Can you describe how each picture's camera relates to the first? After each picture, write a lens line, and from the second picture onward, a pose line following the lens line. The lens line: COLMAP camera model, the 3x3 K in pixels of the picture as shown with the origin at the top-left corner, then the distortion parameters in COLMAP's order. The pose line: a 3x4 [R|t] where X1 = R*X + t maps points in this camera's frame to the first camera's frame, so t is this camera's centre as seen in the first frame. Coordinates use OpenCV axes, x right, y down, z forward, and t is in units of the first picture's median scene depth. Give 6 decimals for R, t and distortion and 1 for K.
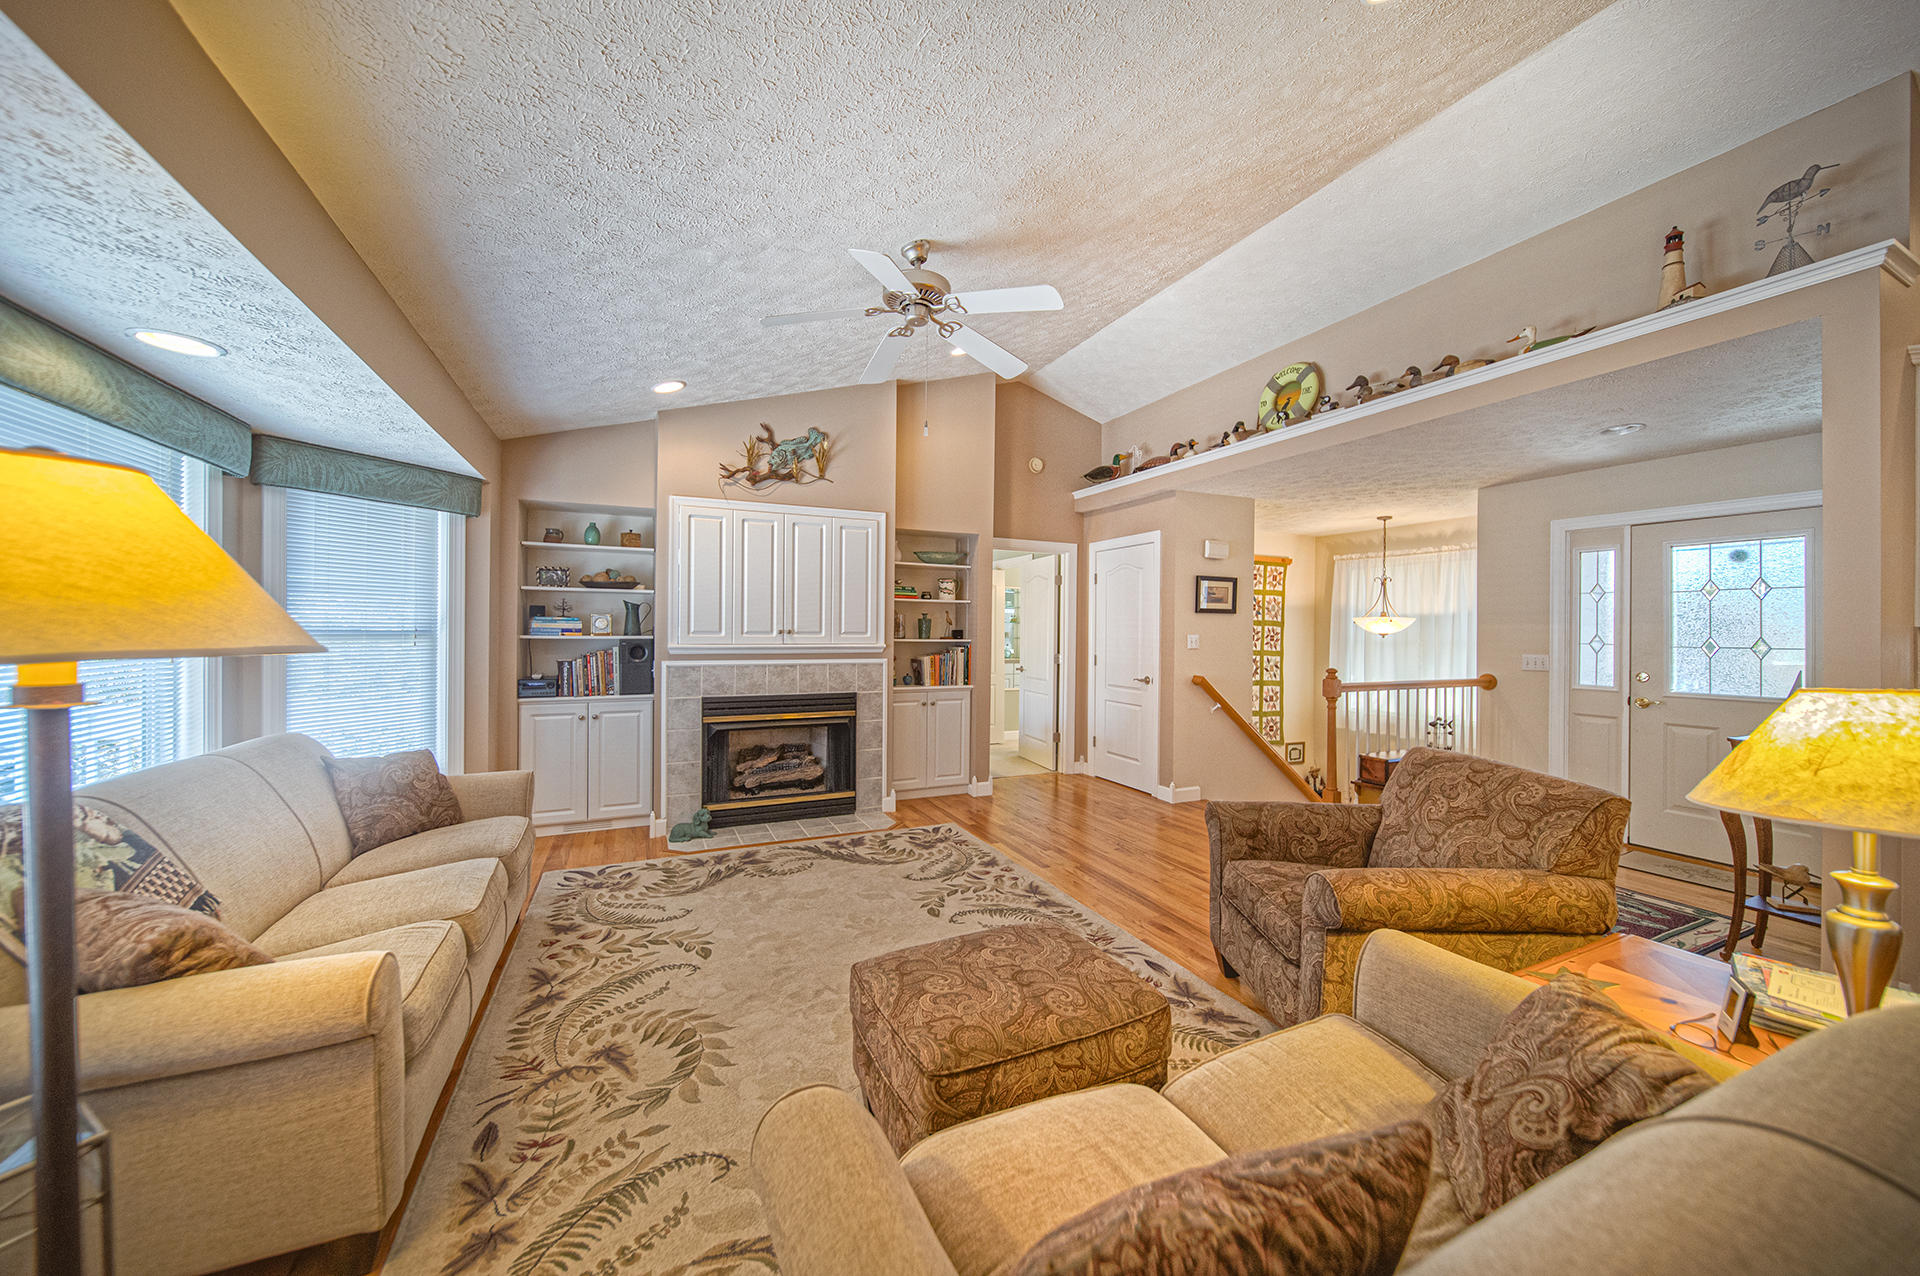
lens RADIAL K [[681.7, 0, 965.0], [0, 681.7, 630.6], [0, 0, 1]] dist [-0.000024, -0.000637]
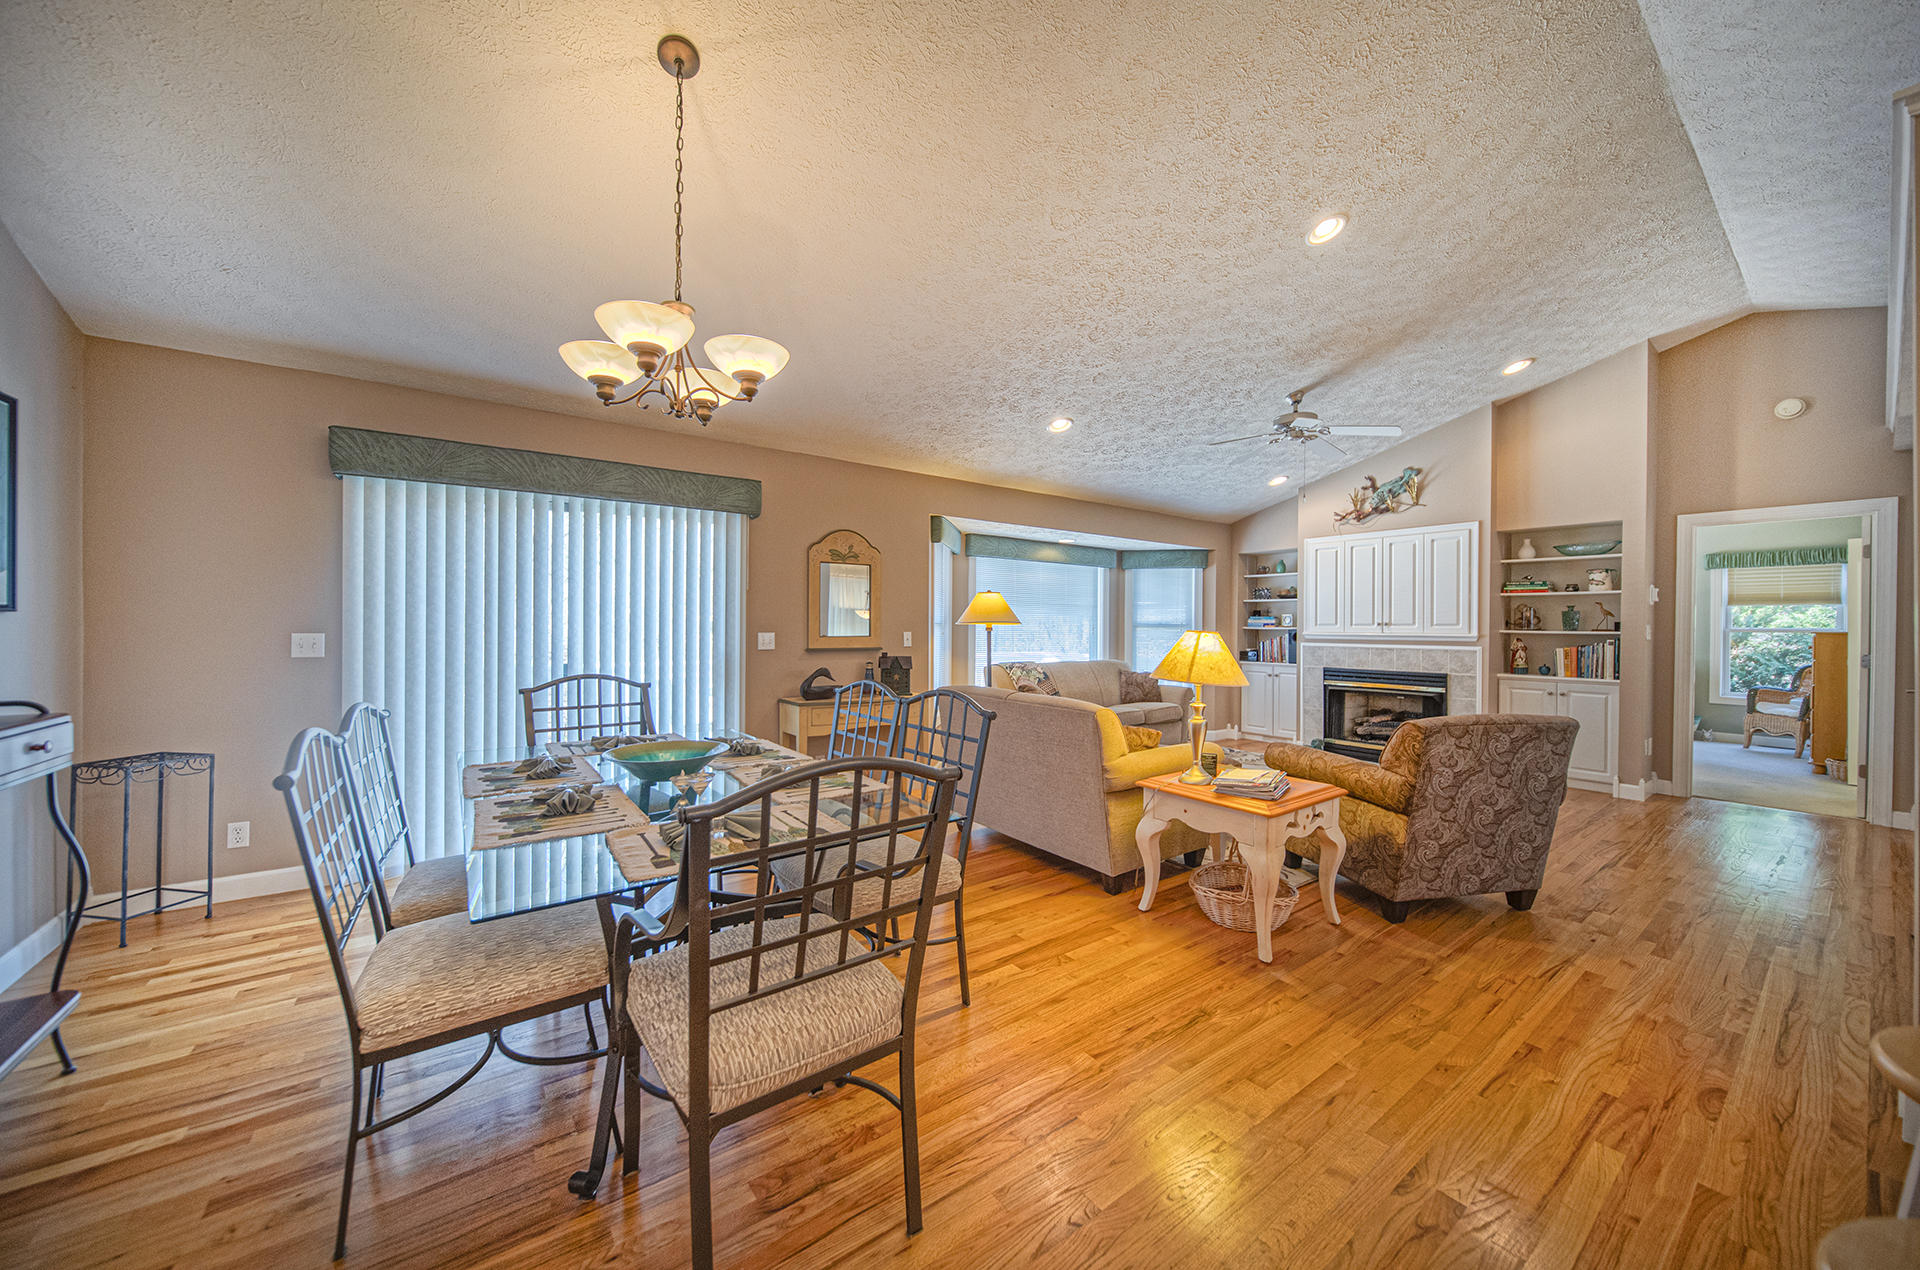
lens RADIAL K [[679.1, 0, 954.5], [0, 679.1, 625.7], [0, 0, 1]] dist [-0.002398, -0.000293]
pose [[0.185567, -0.007364, -0.982604, 1.117022], [-0.006157, 0.999944, -0.008657, 0.027377], [0.982612, 0.007657, 0.185511, -0.115663]]
